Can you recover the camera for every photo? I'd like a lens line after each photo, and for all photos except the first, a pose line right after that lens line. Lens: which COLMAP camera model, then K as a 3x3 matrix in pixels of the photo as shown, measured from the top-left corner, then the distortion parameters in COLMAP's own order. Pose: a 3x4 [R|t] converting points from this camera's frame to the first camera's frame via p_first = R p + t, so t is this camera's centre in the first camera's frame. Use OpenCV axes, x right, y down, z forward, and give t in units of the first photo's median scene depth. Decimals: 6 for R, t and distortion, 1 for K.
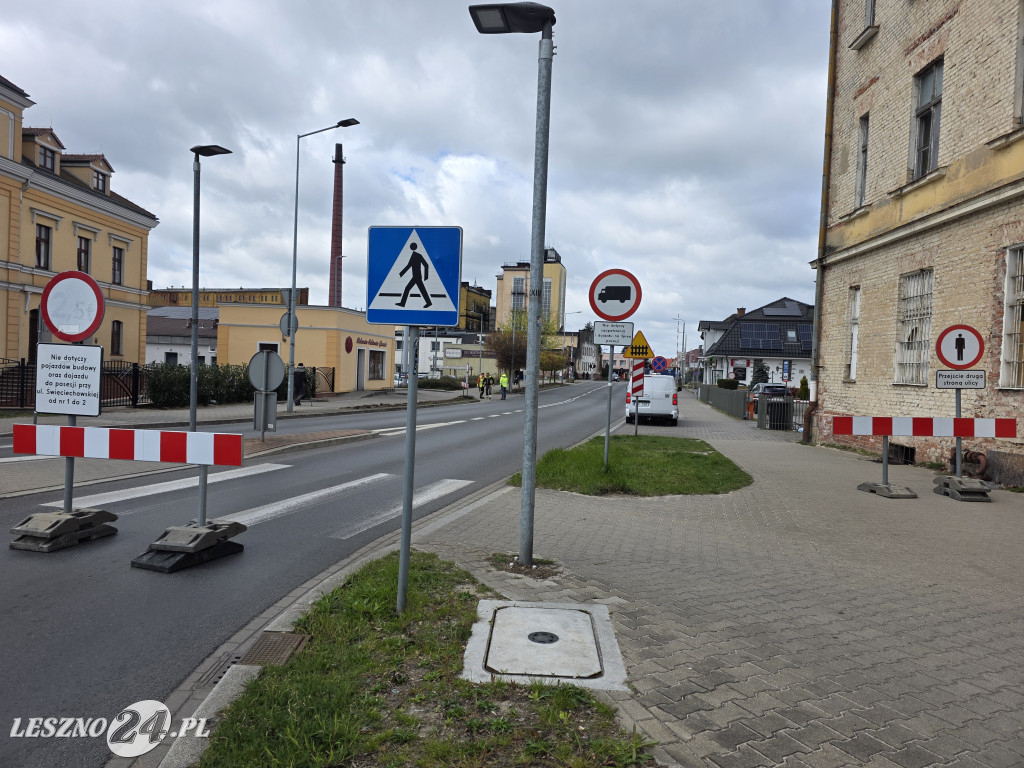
lens RADIAL K [[681.5, 0, 503.6], [0, 681.5, 389.1], [0, 0, 1]] dist [0.072364, -0.057981]
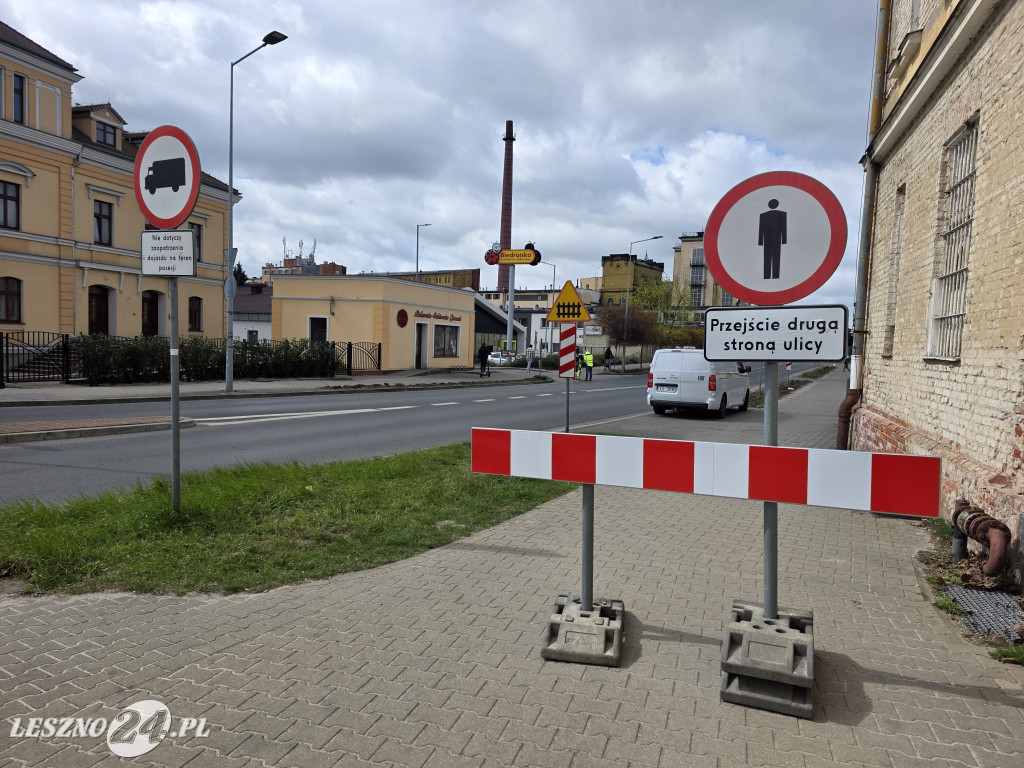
lens RADIAL K [[681.5, 0, 503.6], [0, 681.5, 389.1], [0, 0, 1]] dist [0.072364, -0.057981]
pose [[0.960655, 0.017245, -0.277209, 0.195572], [-0.009229, 0.999501, 0.030198, 0.001177], [0.277592, -0.026451, 0.960335, 0.199707]]
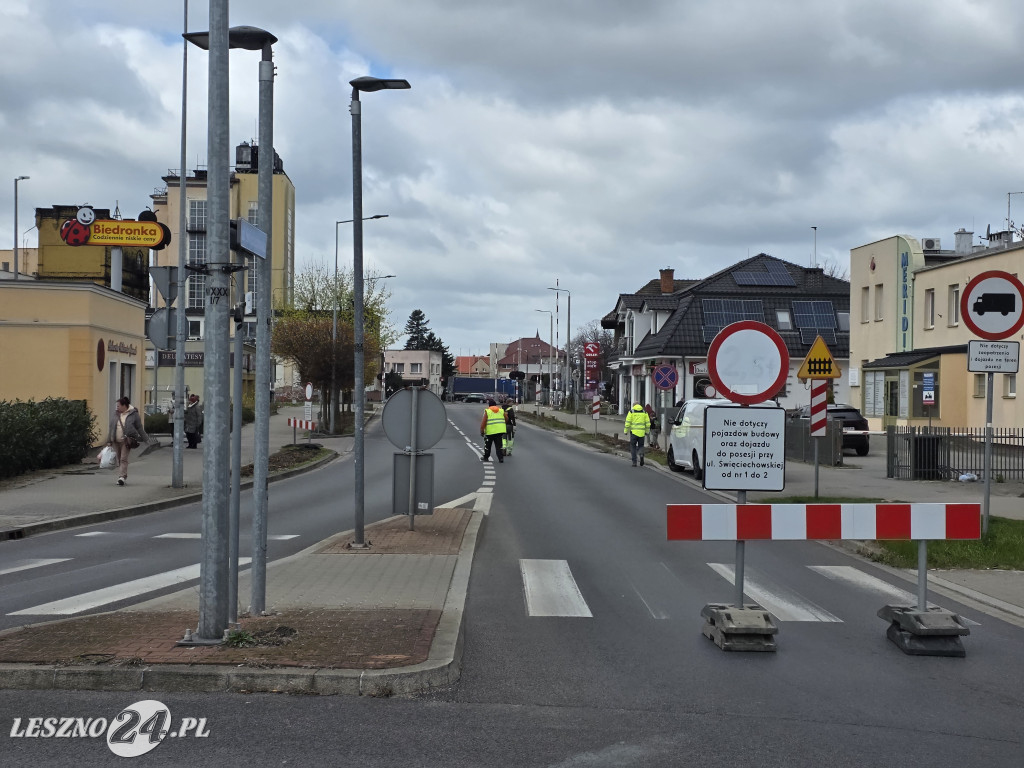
lens RADIAL K [[1350.5, 0, 512.0], [0, 1350.5, 384.0], [0, 0, 1]] dist [0.230175, -0.765520]
pose [[0.960199, -0.026173, 0.278089, -0.269156], [0.033235, 0.999233, -0.020710, -0.013430], [-0.277333, 0.029128, 0.960332, -0.102727]]
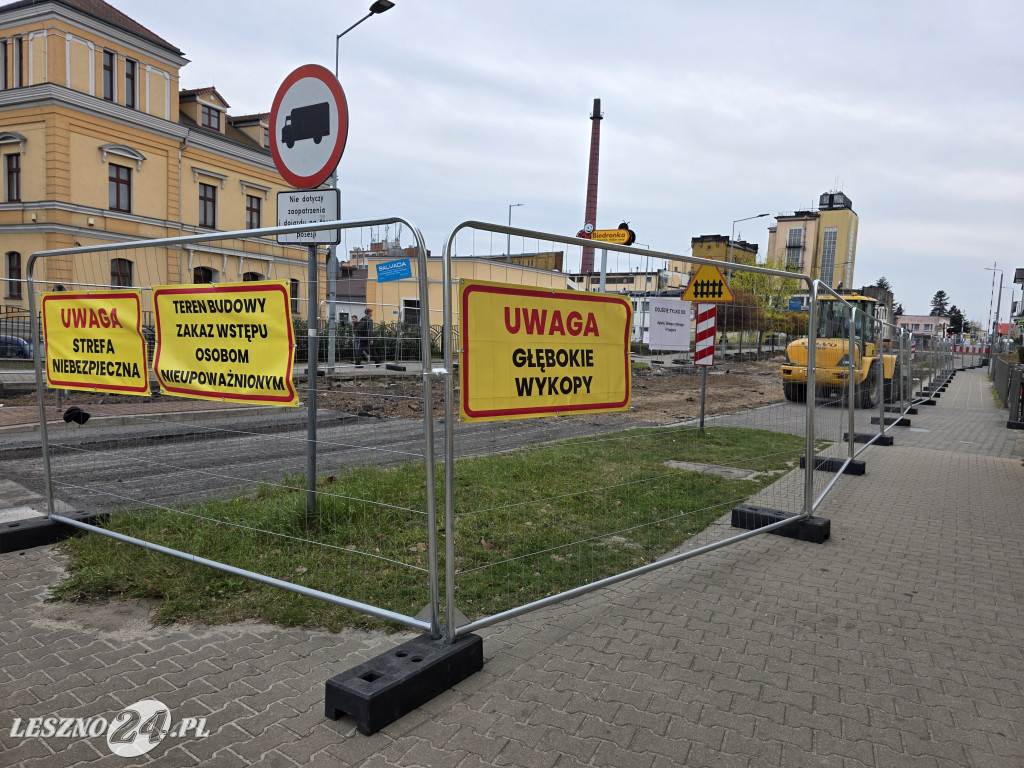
lens RADIAL K [[684.6, 0, 512.0], [0, 684.6, 384.0], [0, 0, 1]] dist [0.072904, -0.067835]
pose [[0.926847, 0.036771, -0.373635, 0.161376], [-0.020485, 0.998663, 0.047468, 0.001035], [0.374881, -0.036342, 0.926360, 0.223036]]
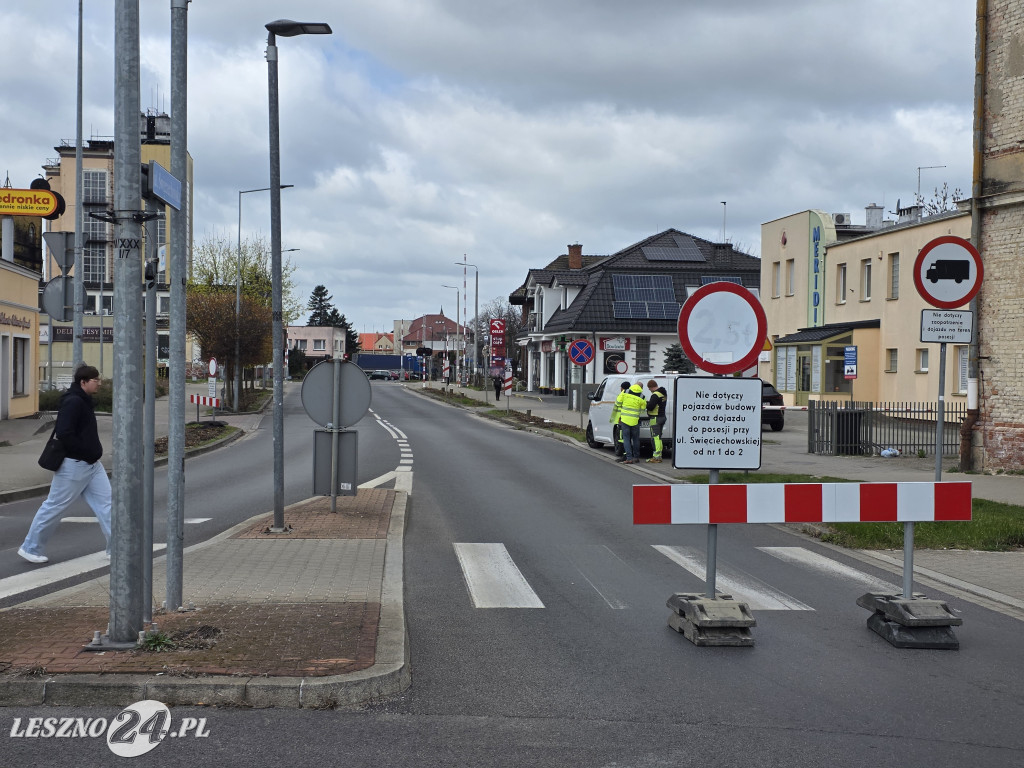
lens RADIAL K [[1352.7, 0, 492.7], [0, 1352.7, 394.8], [0, 0, 1]] dist [0.190867, -0.522513]
pose [[0.942659, -0.034815, 0.331937, -0.269413], [0.034802, 0.999376, 0.005986, -0.012484], [-0.331939, 0.005909, 0.943282, -0.066903]]
